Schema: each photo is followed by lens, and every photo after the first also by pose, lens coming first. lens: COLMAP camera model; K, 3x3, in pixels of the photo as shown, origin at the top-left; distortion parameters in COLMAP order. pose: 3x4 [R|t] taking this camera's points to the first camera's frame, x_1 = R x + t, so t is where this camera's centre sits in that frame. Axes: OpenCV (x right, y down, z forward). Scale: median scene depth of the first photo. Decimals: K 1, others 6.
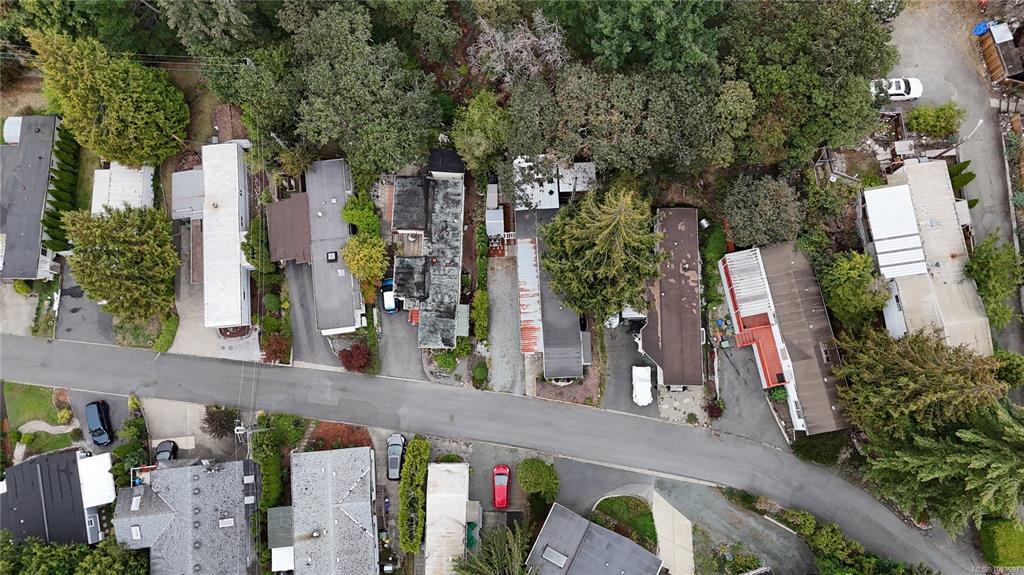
lens RADIAL K [[726.4, 0, 512.0], [0, 726.4, 287.5], [0, 0, 1]] dist [0.056432, -0.028760]
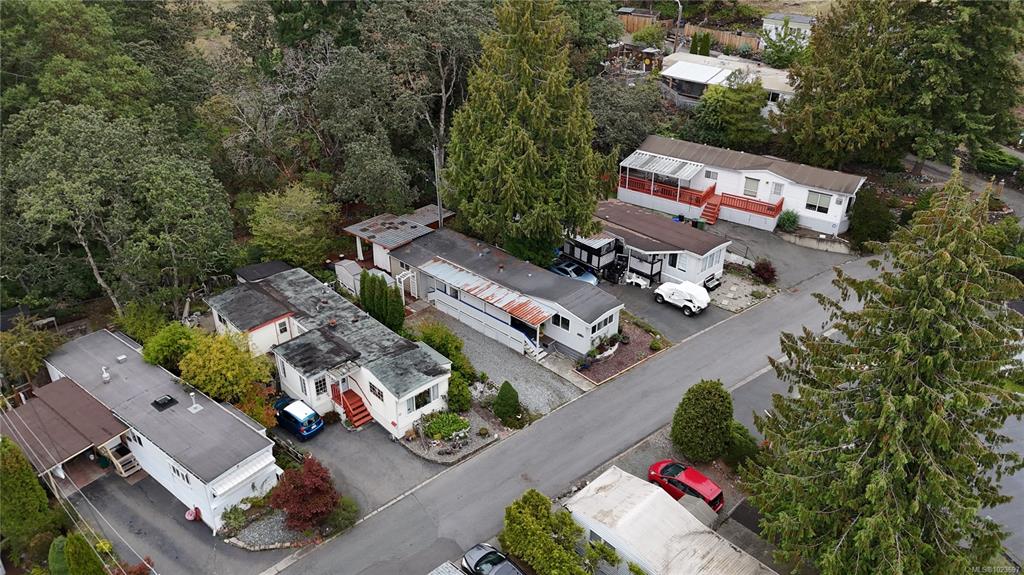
lens RADIAL K [[714.8, 0, 506.7], [0, 714.8, 284.3], [0, 0, 1]] dist [0.077163, -0.000314]
pose [[0.717914, -0.337971, 0.608584, -0.364187], [0.678051, 0.537446, -0.501396, 0.356158], [-0.157624, 0.772611, 0.615002, 0.568393]]
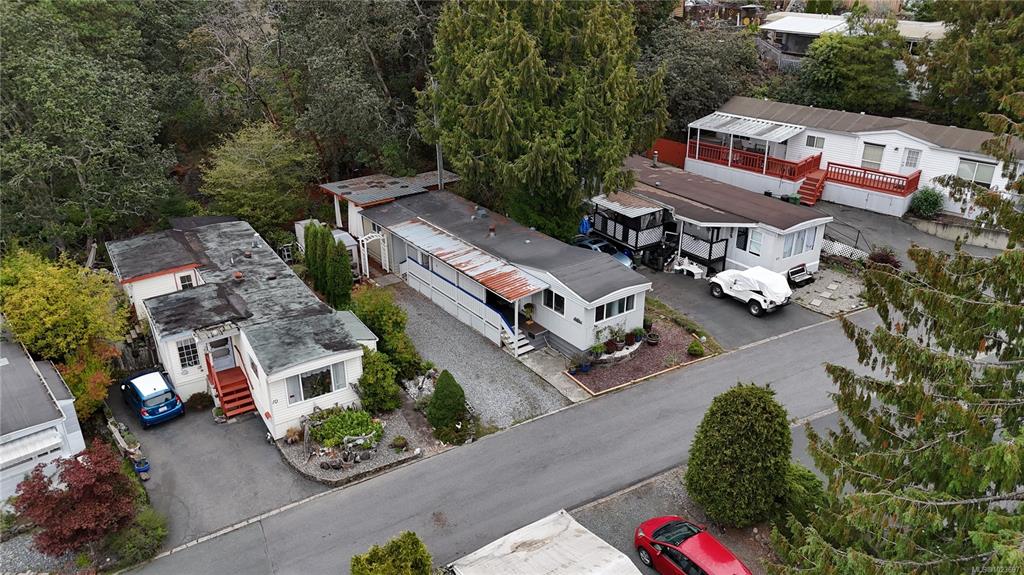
lens RADIAL K [[726.4, 0, 512.0], [0, 726.4, 287.5], [0, 0, 1]] dist [0.056432, -0.028760]
pose [[0.830310, -0.233457, 0.506047, -0.197683], [0.543635, 0.539153, -0.643254, 0.352993], [-0.122665, 0.809205, 0.574579, 0.719501]]
